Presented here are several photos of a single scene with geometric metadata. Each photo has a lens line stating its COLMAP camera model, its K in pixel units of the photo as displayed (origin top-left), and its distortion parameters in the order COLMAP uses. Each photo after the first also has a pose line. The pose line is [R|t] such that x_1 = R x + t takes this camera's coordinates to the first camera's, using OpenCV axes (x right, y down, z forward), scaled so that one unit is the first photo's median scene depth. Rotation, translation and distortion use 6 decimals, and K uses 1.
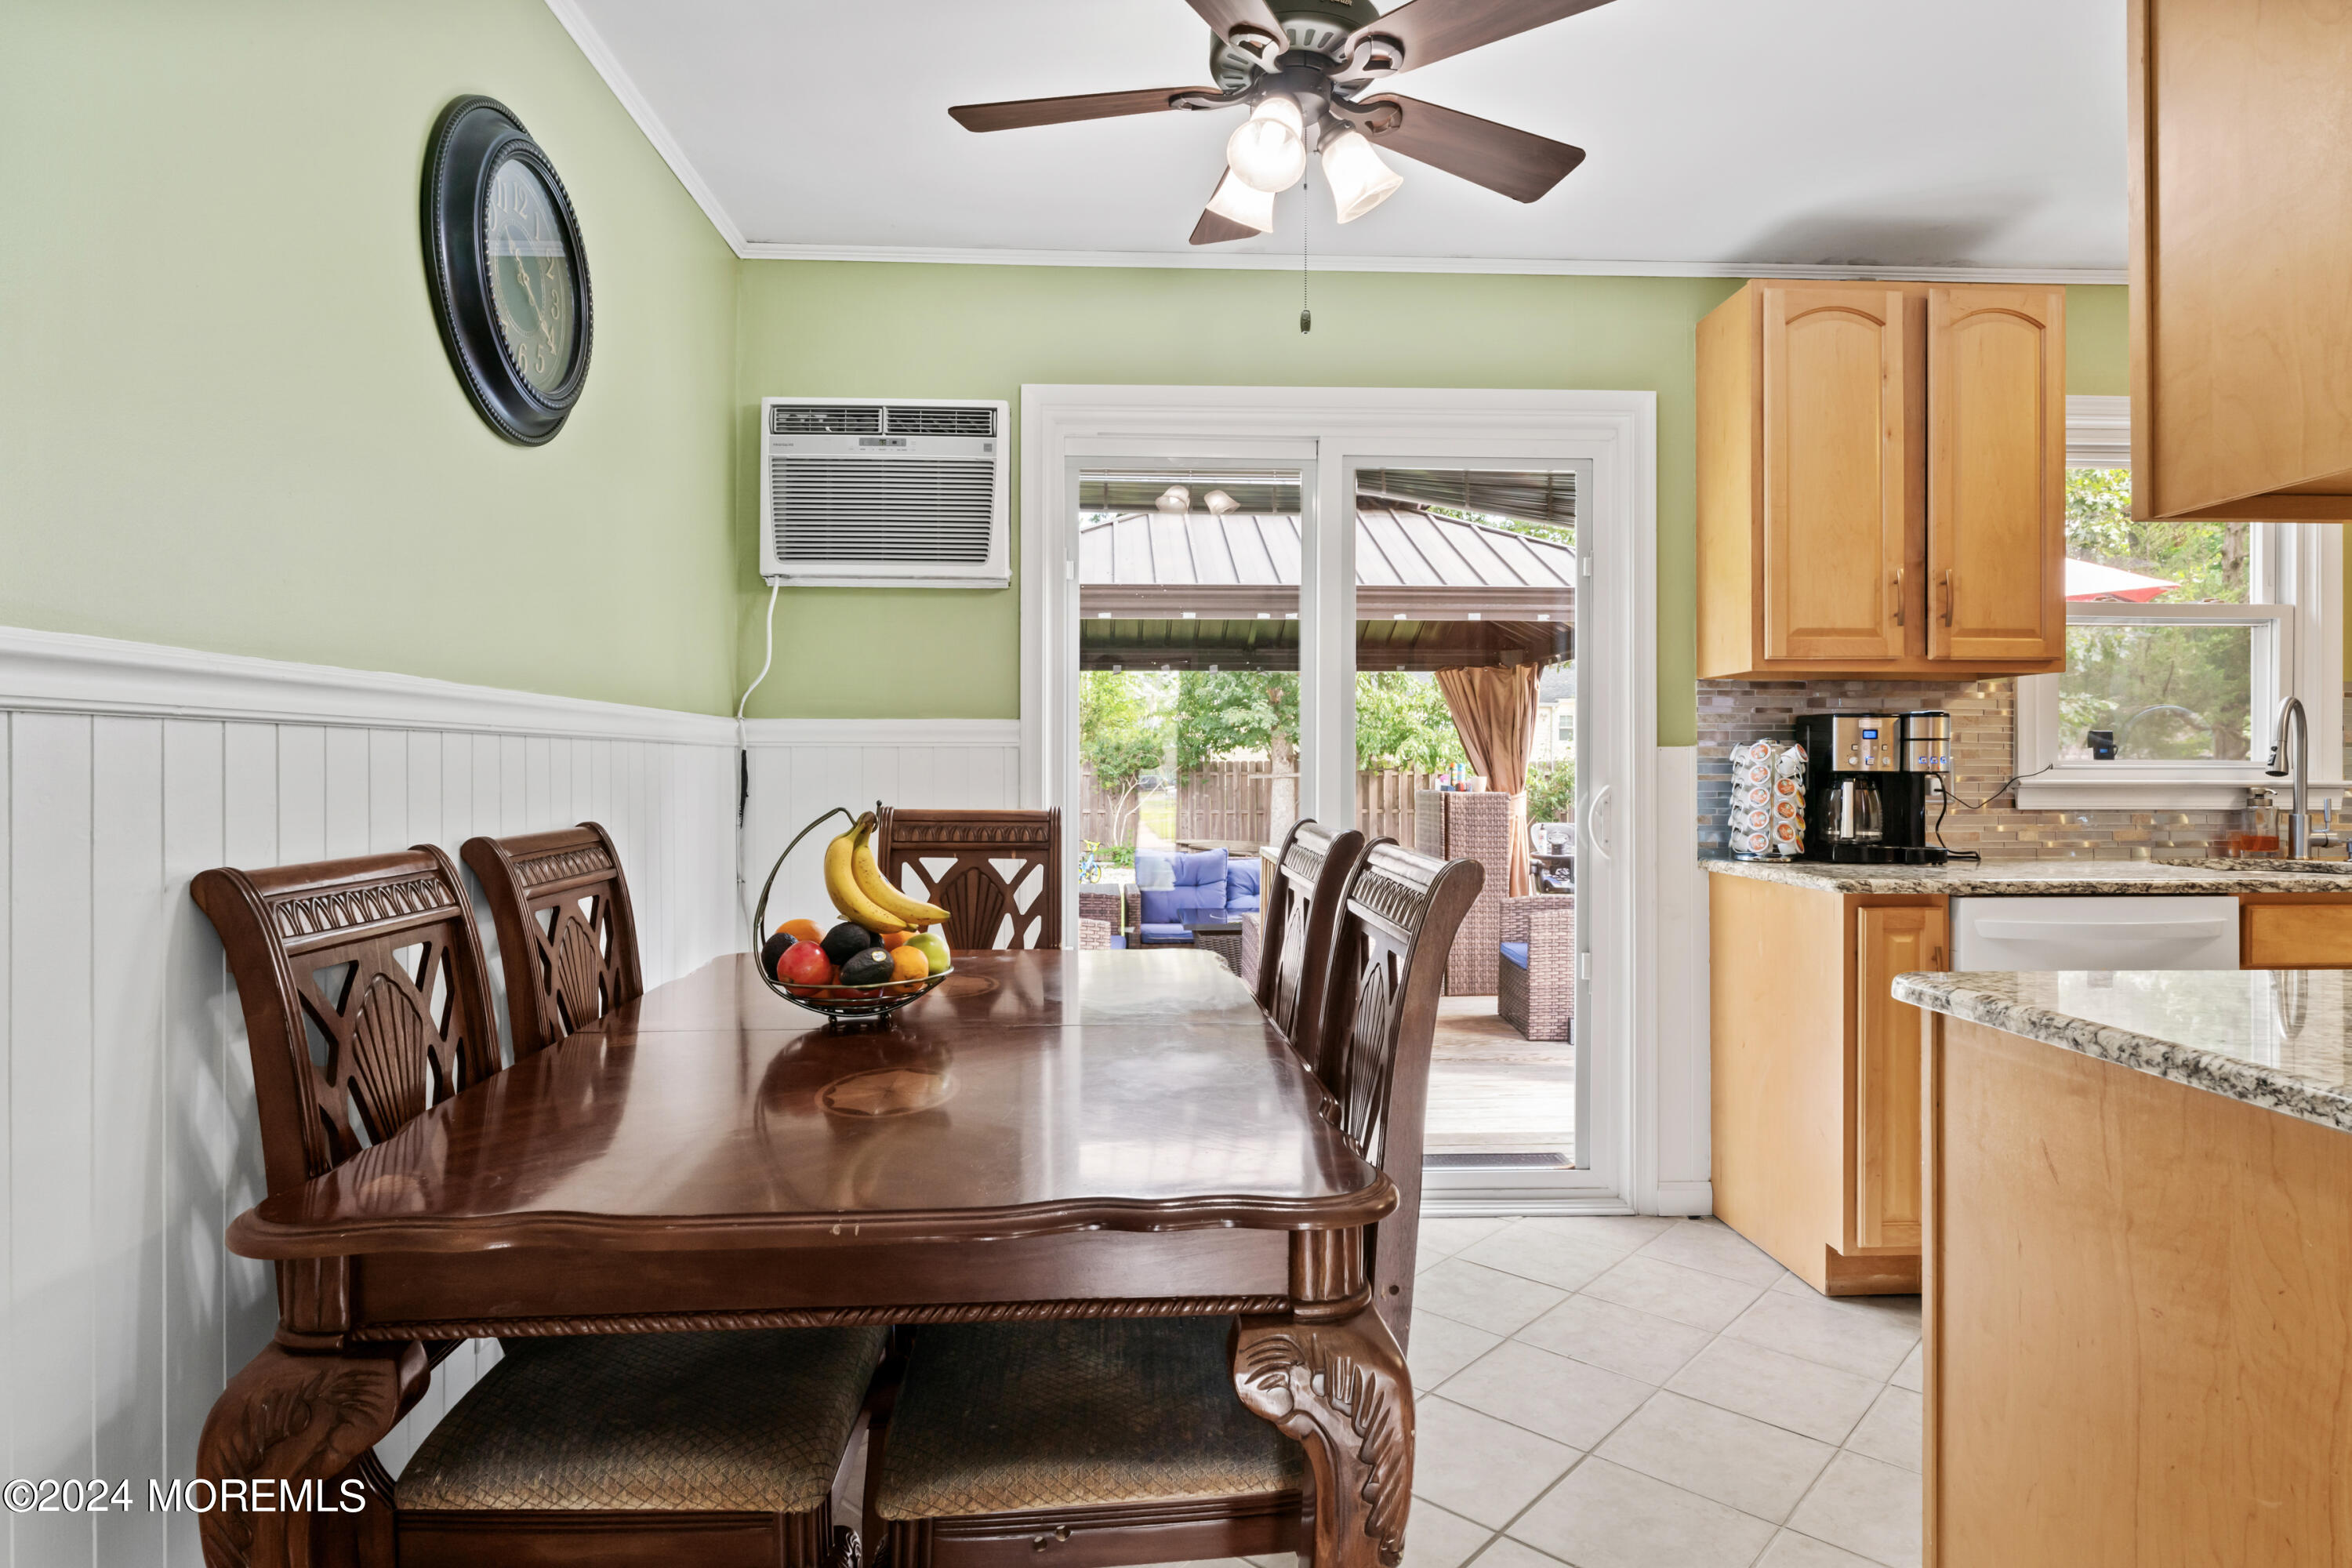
lens RADIAL K [[1275.9, 0, 1177.2], [0, 1275.9, 767.2], [0, 0, 1]] dist [-0.000149, -0.000183]
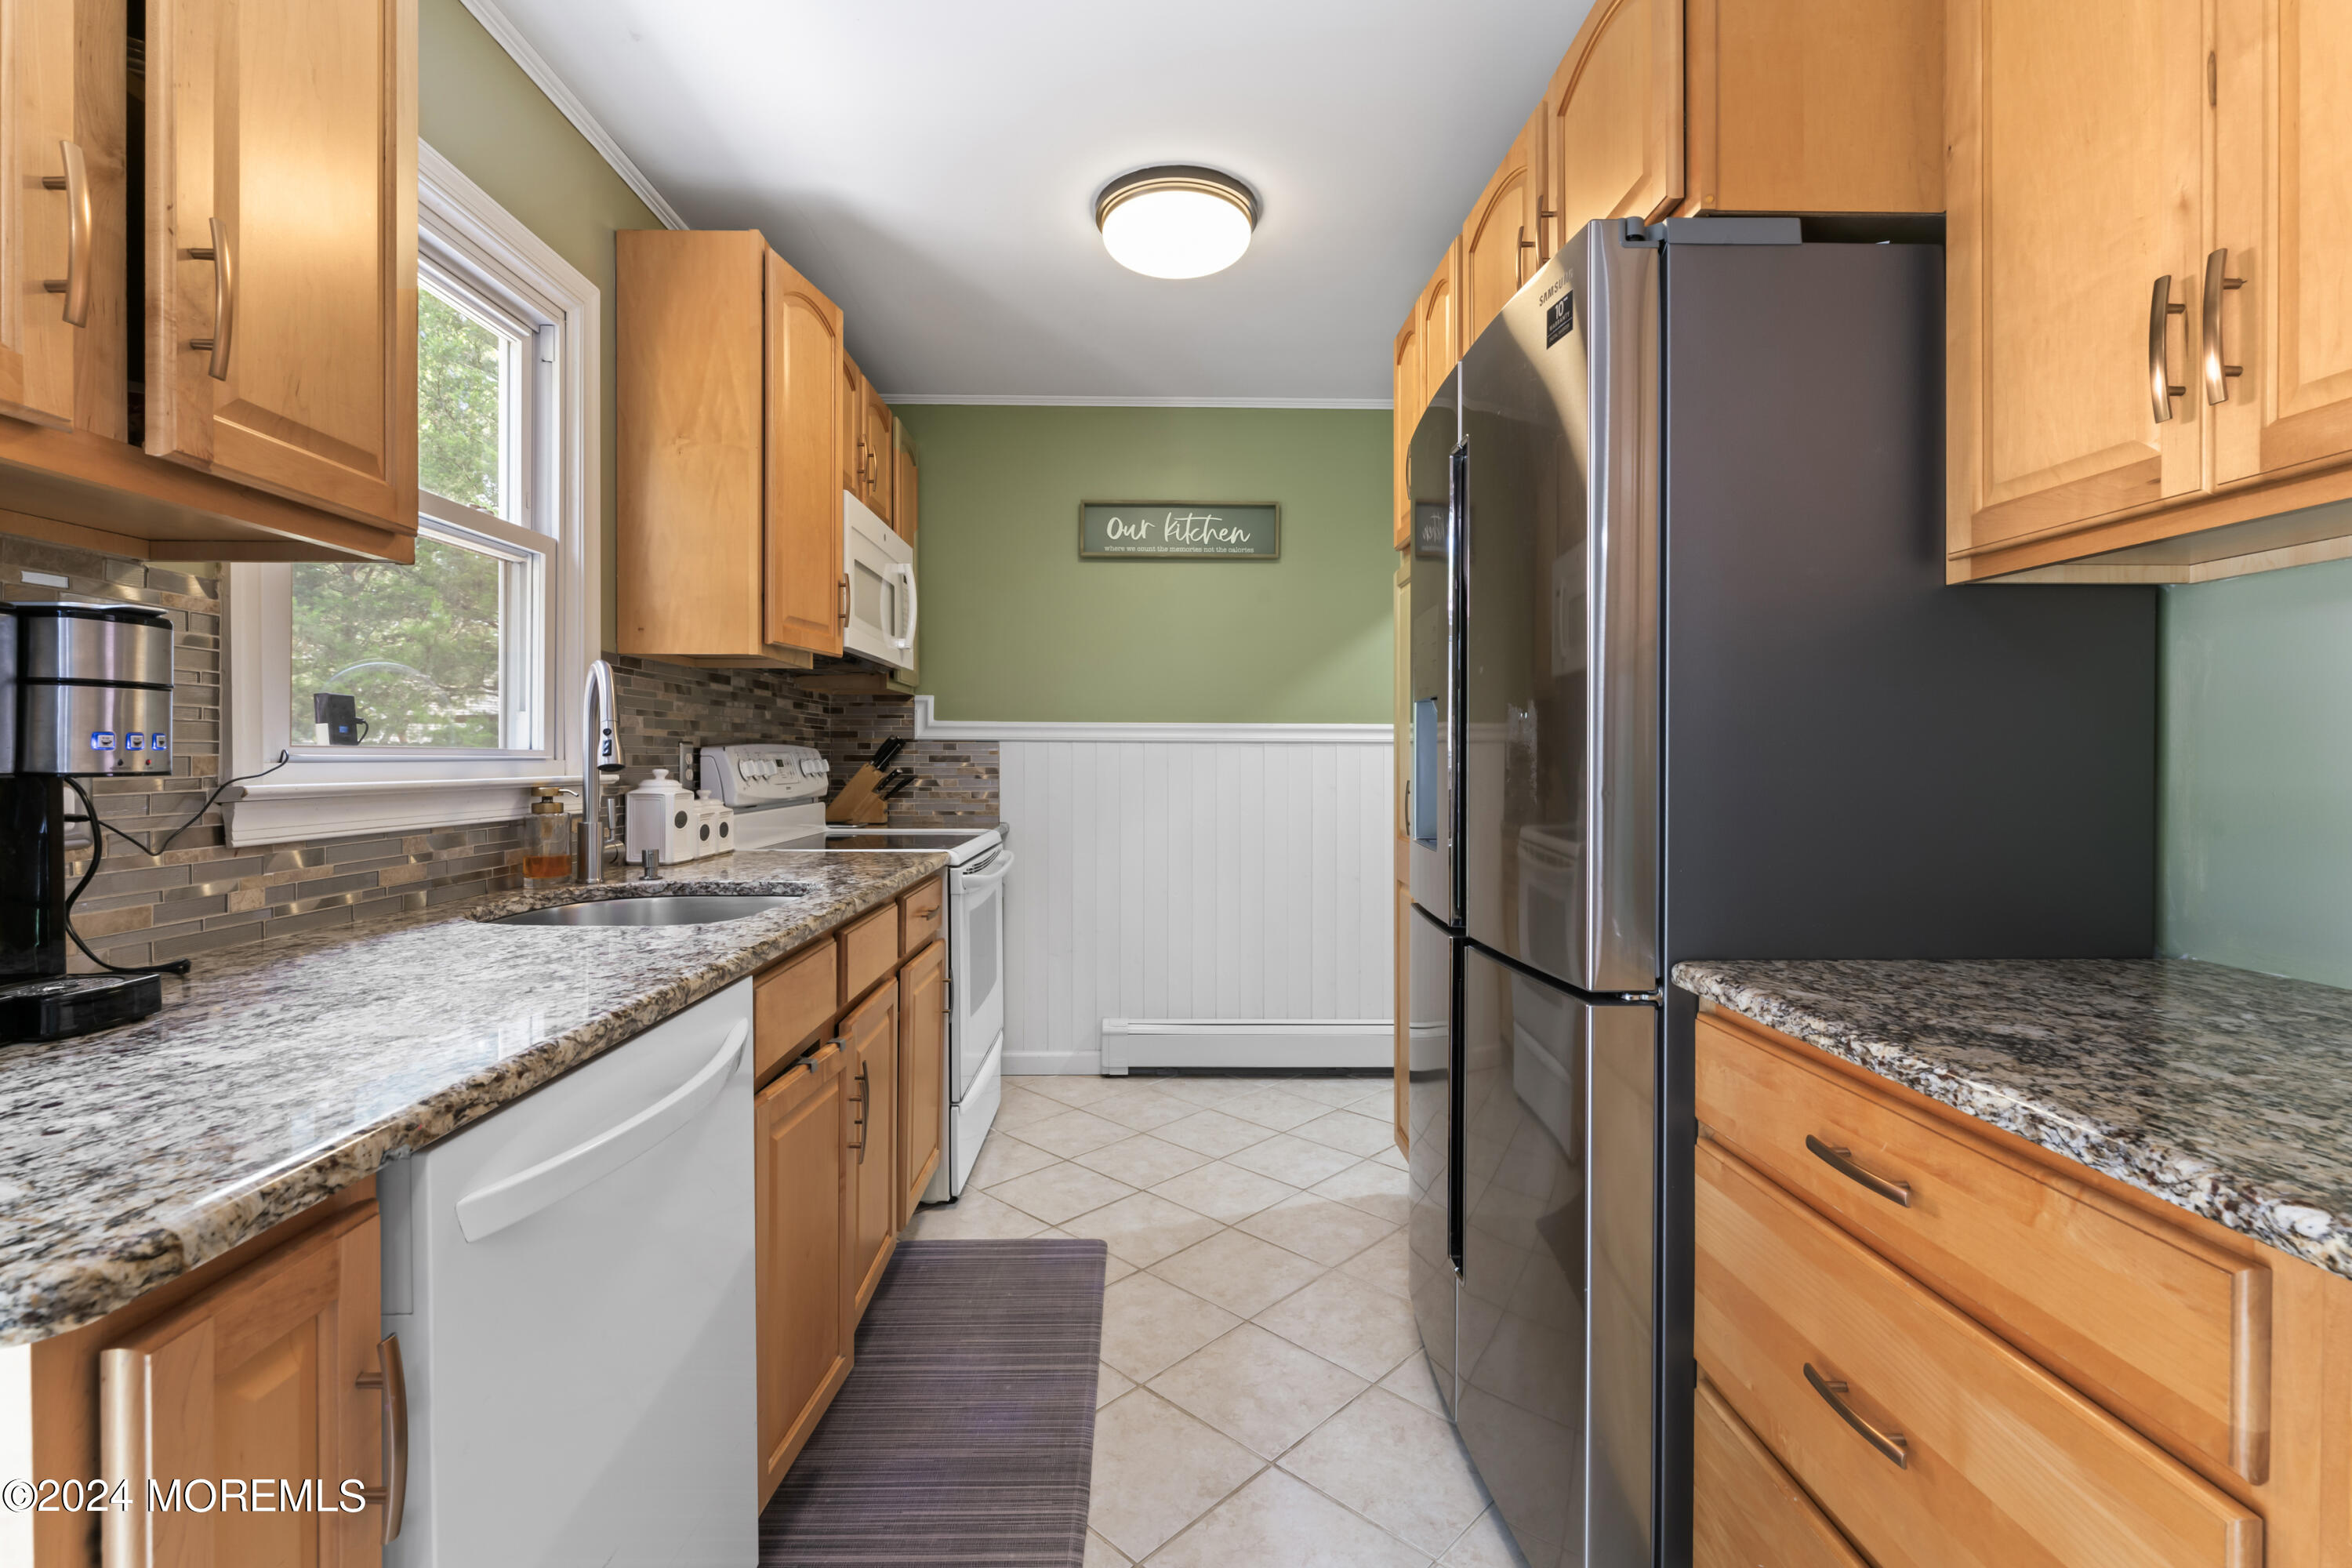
lens RADIAL K [[1052.6, 0, 1174.3], [0, 1052.6, 764.3], [0, 0, 1]] dist [0.000419, -0.001729]
pose [[0.031434, -0.006744, 0.999483, 0.276436], [-0.003127, 0.999972, 0.006845, -0.001811], [-0.999501, -0.003341, 0.031412, 0.636825]]
